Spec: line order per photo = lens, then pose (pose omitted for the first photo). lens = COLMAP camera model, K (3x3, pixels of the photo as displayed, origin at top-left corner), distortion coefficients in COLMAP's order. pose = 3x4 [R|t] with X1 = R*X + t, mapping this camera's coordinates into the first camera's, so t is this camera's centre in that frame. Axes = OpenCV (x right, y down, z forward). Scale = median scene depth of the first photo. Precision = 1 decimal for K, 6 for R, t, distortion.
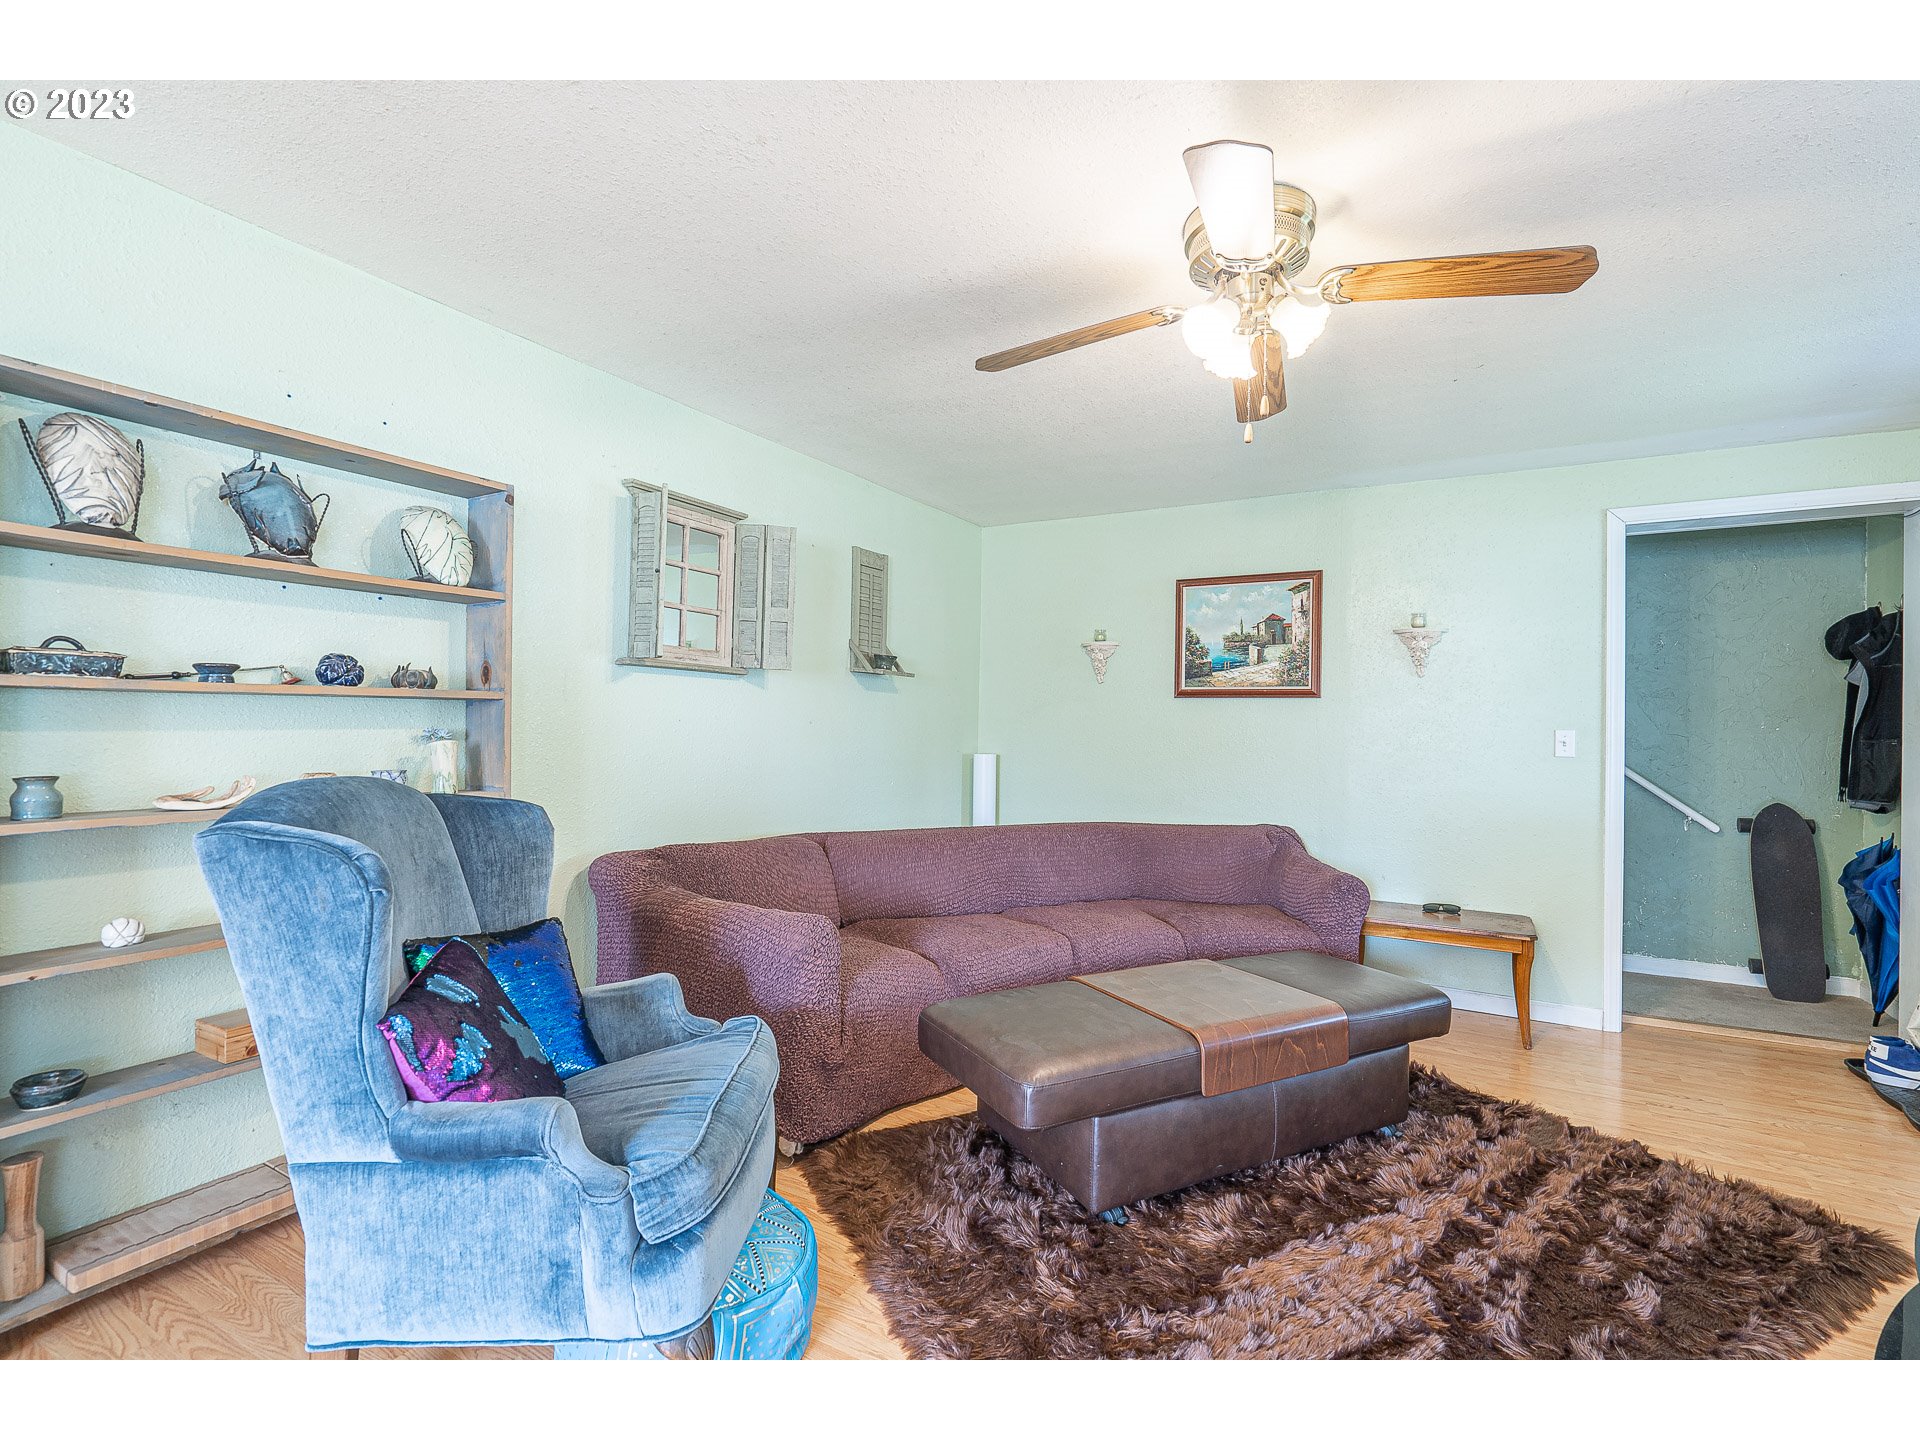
lens RADIAL K [[879.6, 0, 973.7], [0, 879.6, 715.5], [0, 0, 1]] dist [-0.002148, 0.000454]
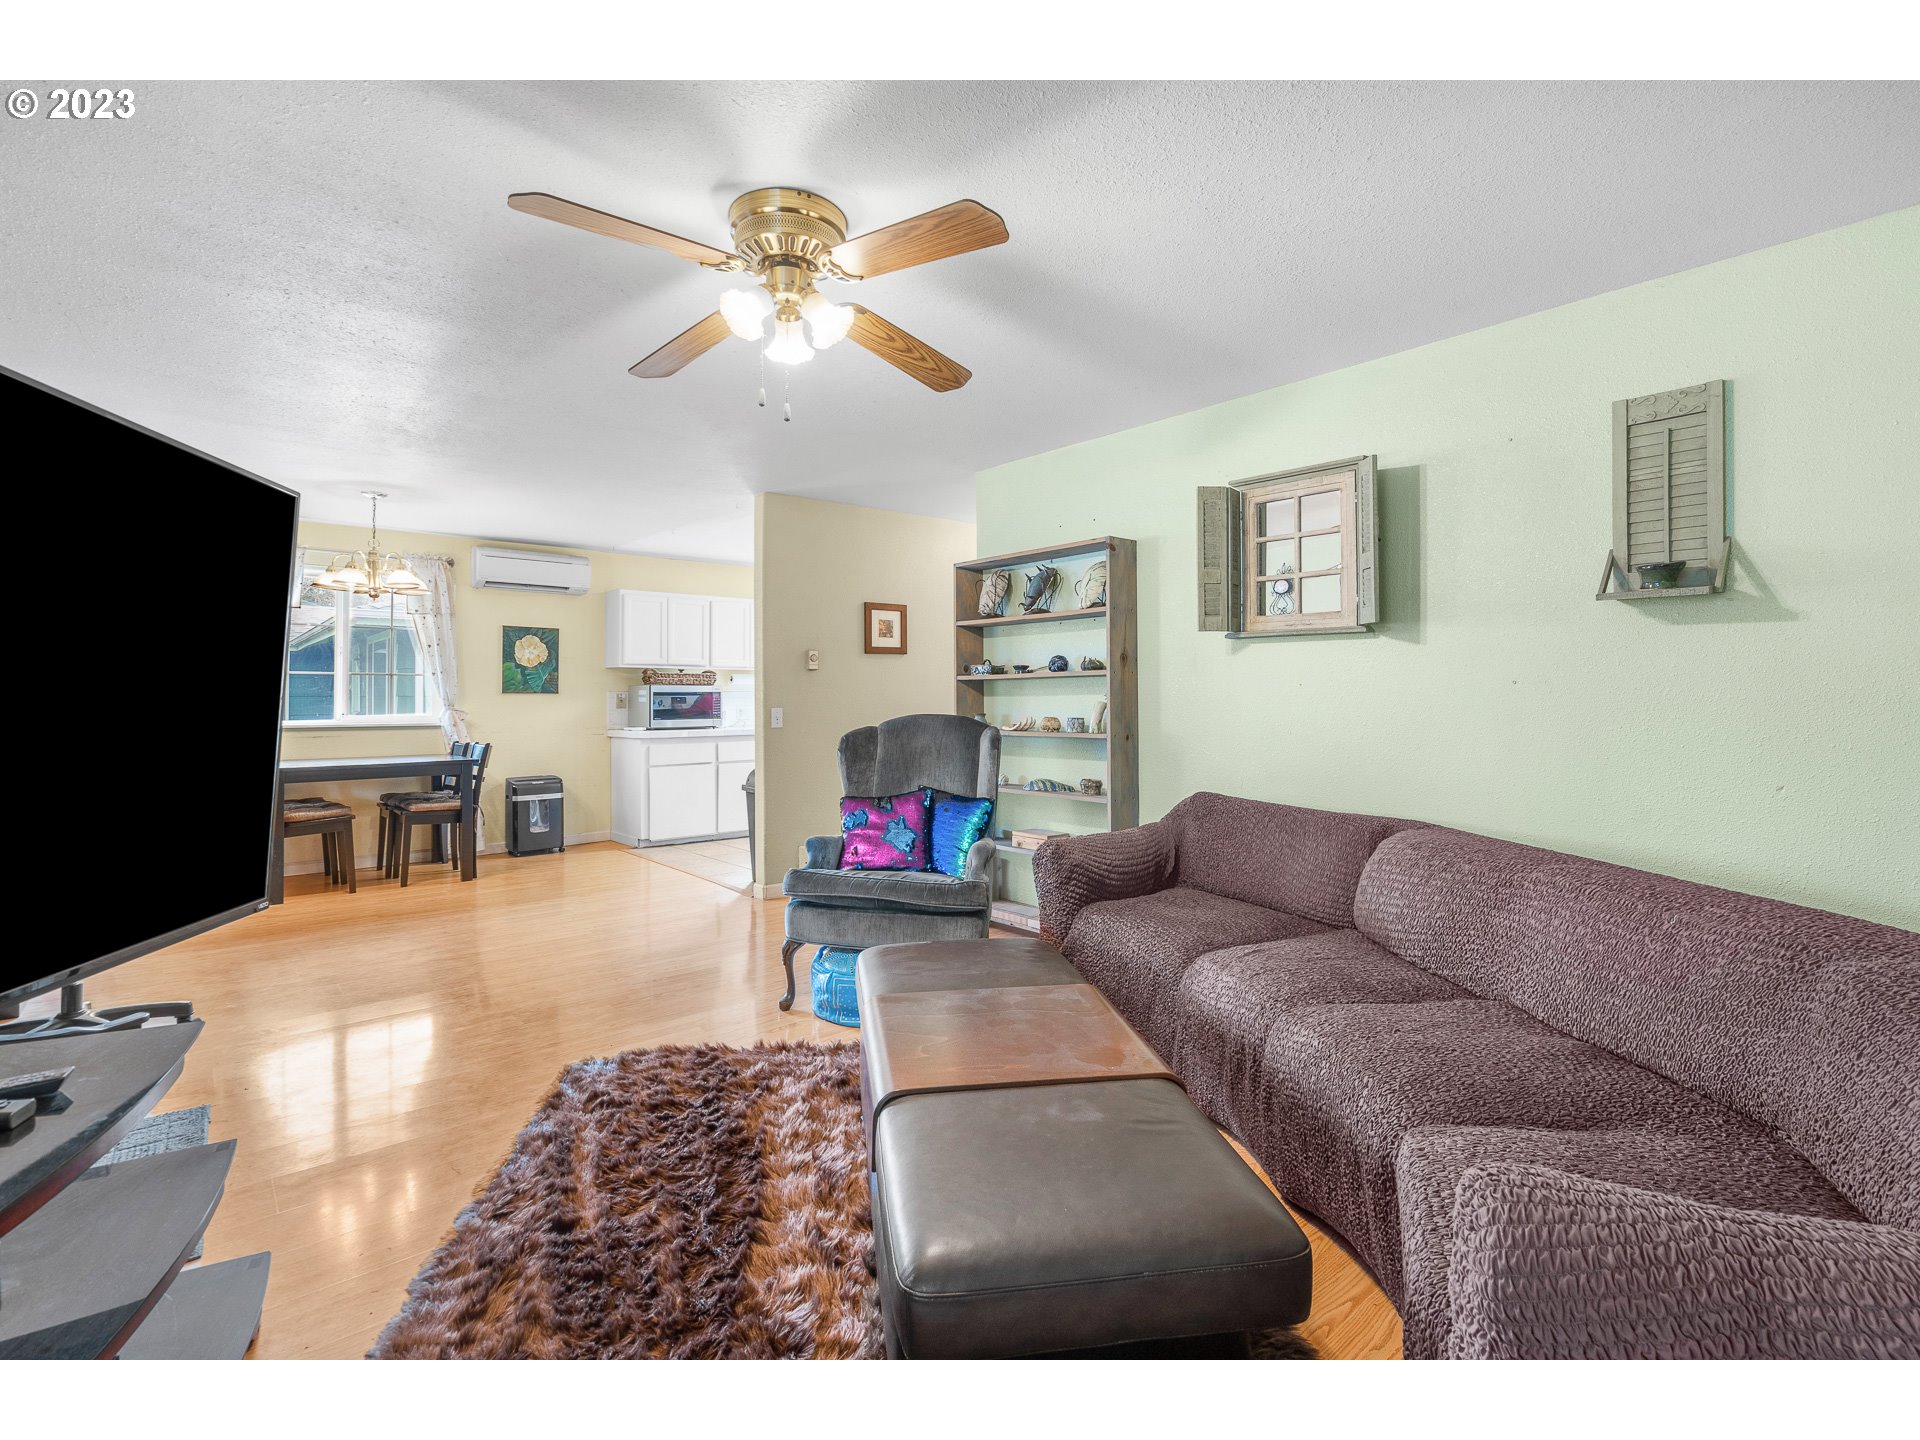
lens RADIAL K [[895.0, 0, 960.0], [0, 895.0, 720.0], [0, 0, 1]] dist [-0.002053, -0.000297]
pose [[-0.363083, 0.007463, -0.931727, 1.041695], [0.002809, 0.999972, 0.006915, 0.051381], [0.931753, -0.000106, -0.363094, 1.314684]]
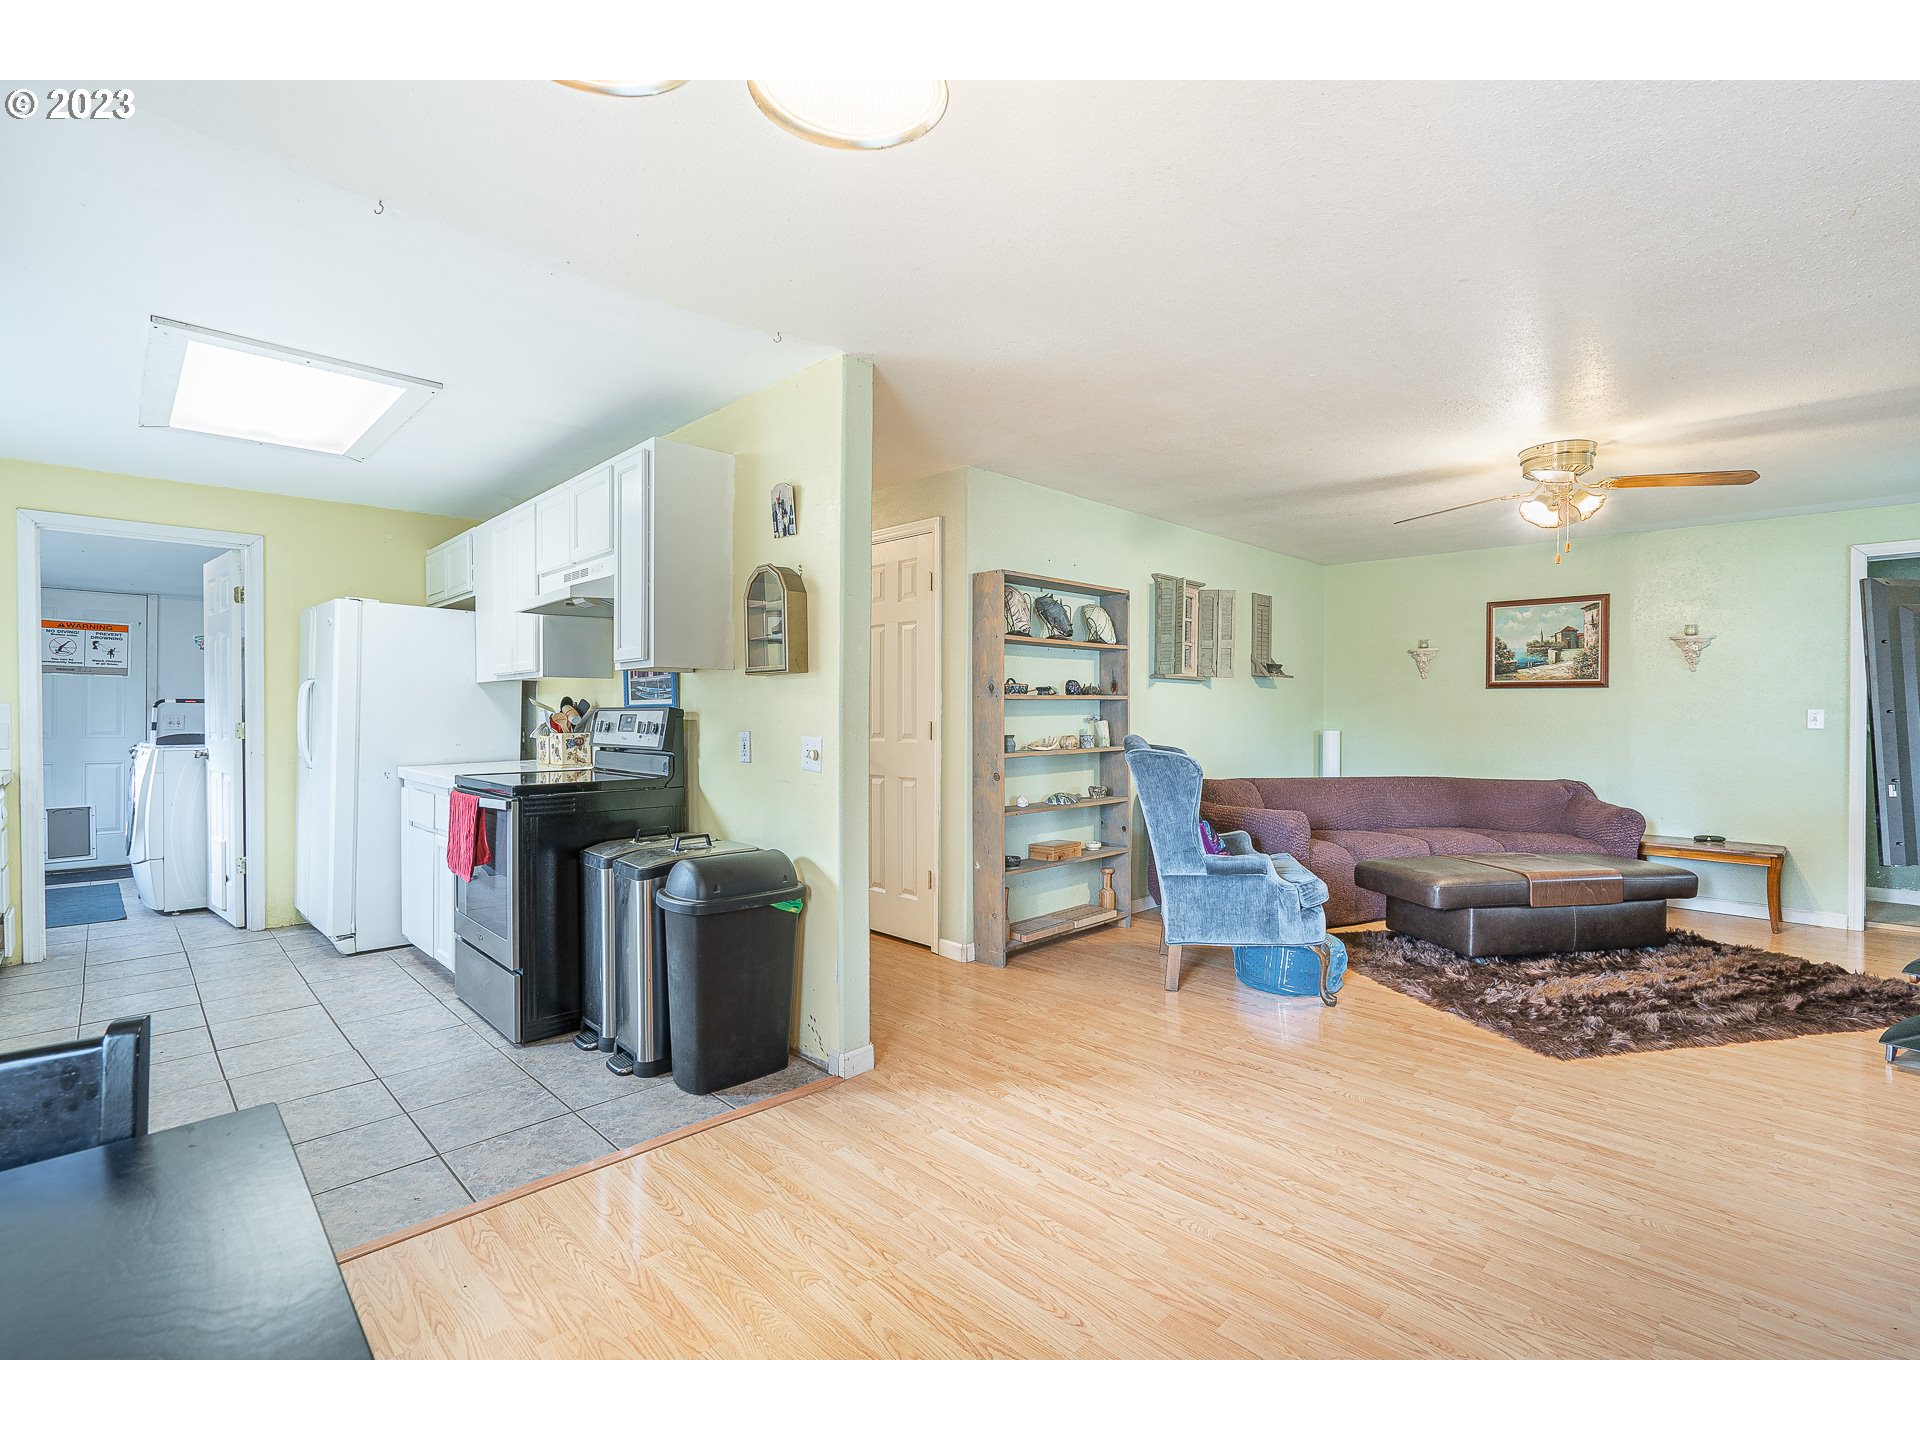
lens RADIAL K [[879.6, 0, 973.7], [0, 879.6, 715.5], [0, 0, 1]] dist [-0.002148, 0.000454]
pose [[0.966402, -0.009220, -0.256872, -0.353622], [0.013138, 0.999822, 0.013540, -0.013637], [0.256701, -0.016460, 0.966351, -0.973650]]
